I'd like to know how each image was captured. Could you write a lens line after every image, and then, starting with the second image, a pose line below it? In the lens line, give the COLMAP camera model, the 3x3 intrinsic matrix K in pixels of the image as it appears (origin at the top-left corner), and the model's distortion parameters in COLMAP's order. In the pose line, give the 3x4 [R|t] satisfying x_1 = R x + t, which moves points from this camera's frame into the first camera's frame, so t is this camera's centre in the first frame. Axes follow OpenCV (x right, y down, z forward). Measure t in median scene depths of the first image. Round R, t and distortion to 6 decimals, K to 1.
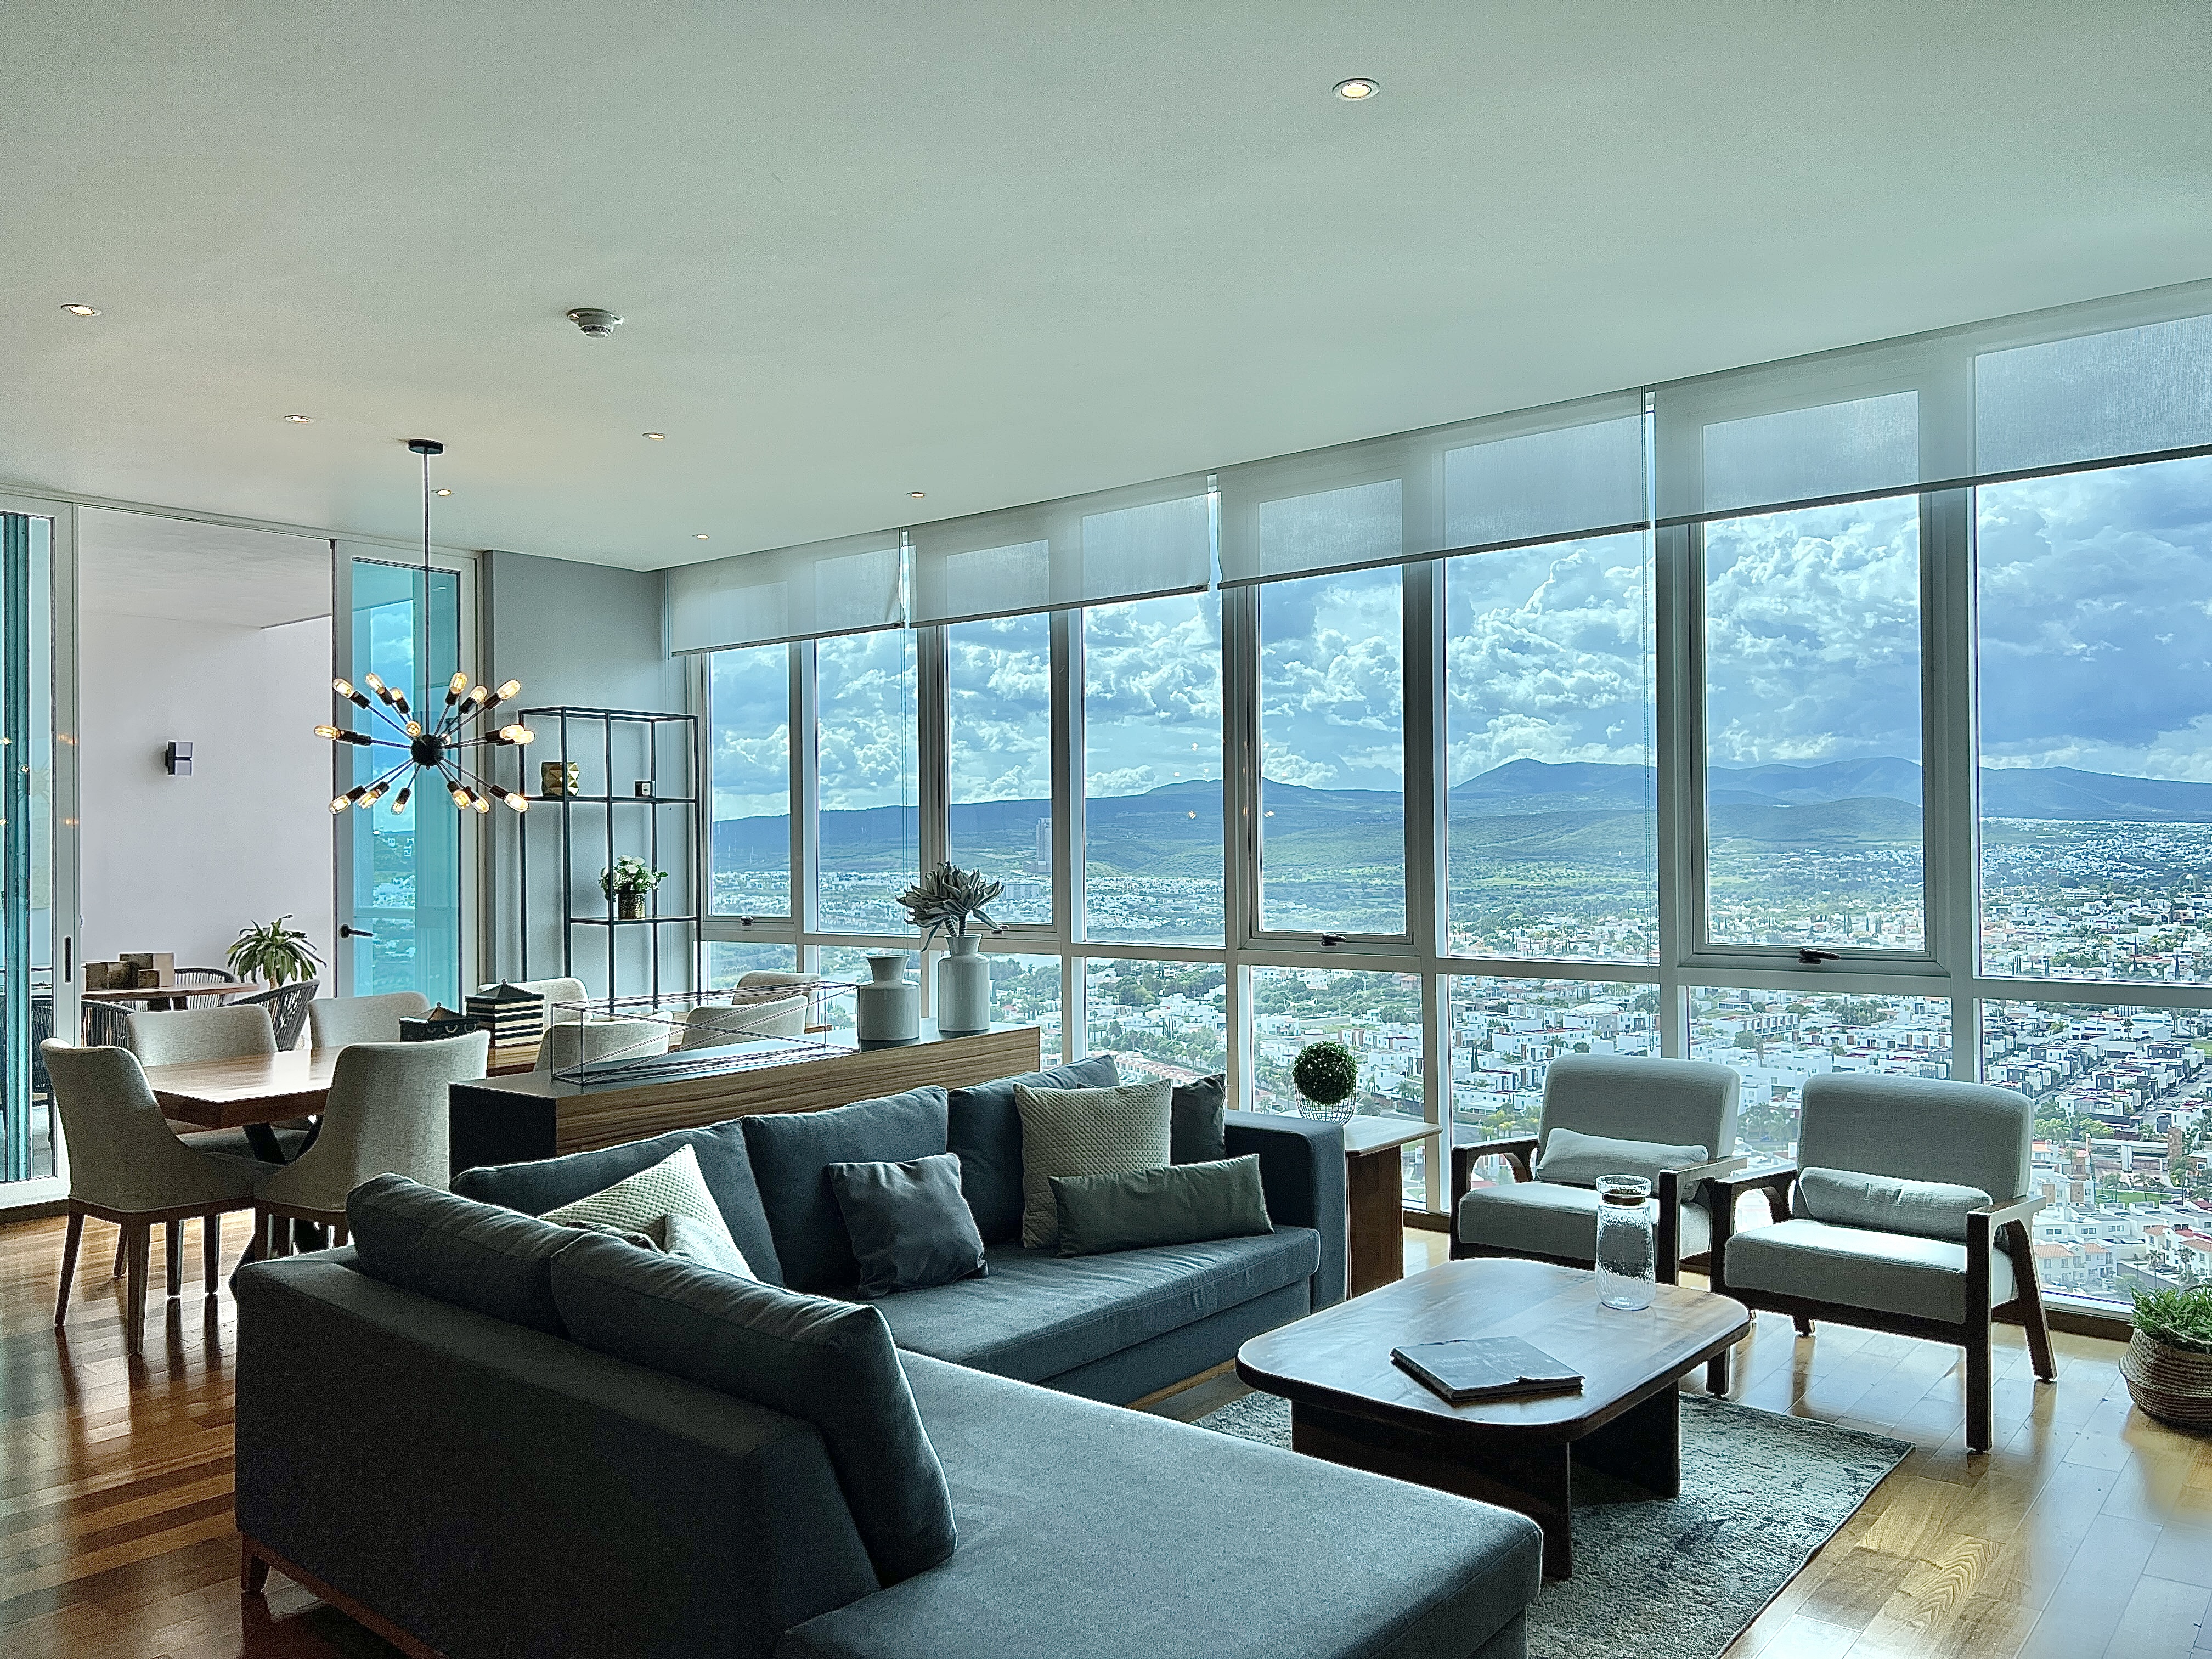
lens RADIAL K [[1644.5, 0, 1105.9], [0, 1644.5, 829.9], [0, 0, 1]] dist [0.060431, -0.065056]
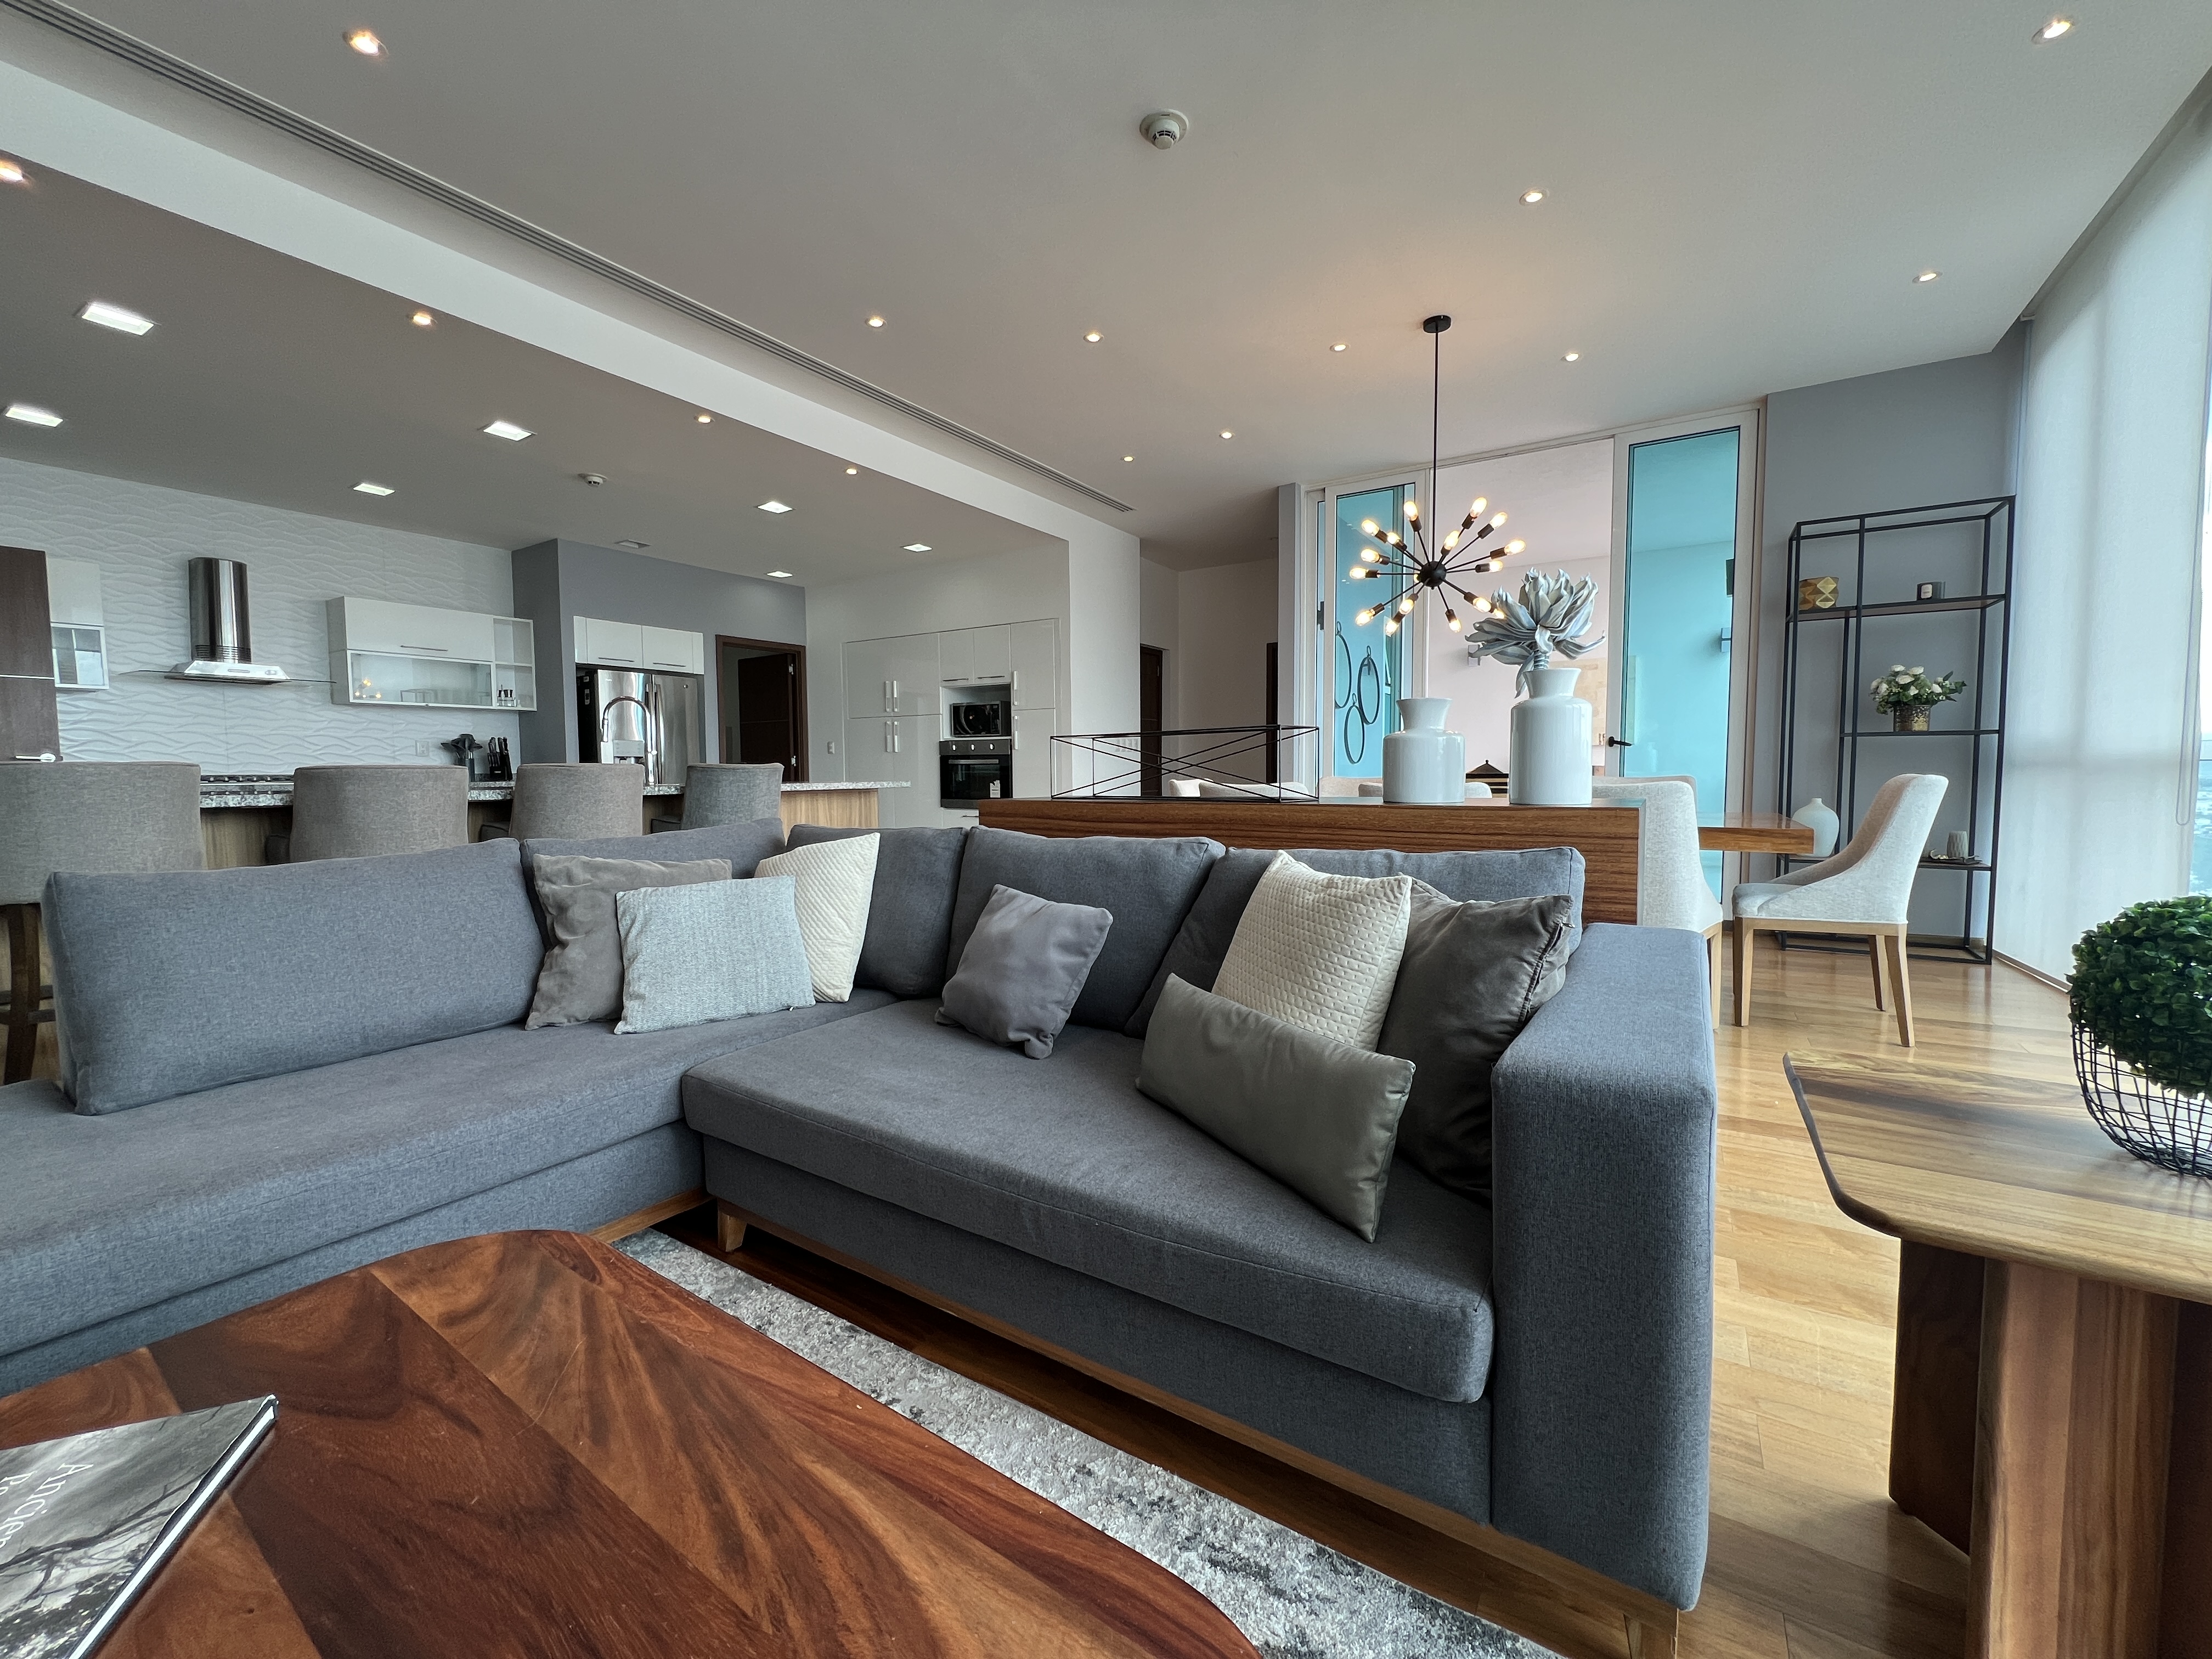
lens RADIAL K [[883.8, 0, 1105.3], [0, 883.8, 820.4], [0, 0, 1]] dist [-0.002826, 0.000635]
pose [[0.115355, 0.065636, -0.991153, 0.206941], [0.015931, 0.997564, 0.067914, 0.077702], [0.993197, -0.023625, 0.114029, 0.594169]]
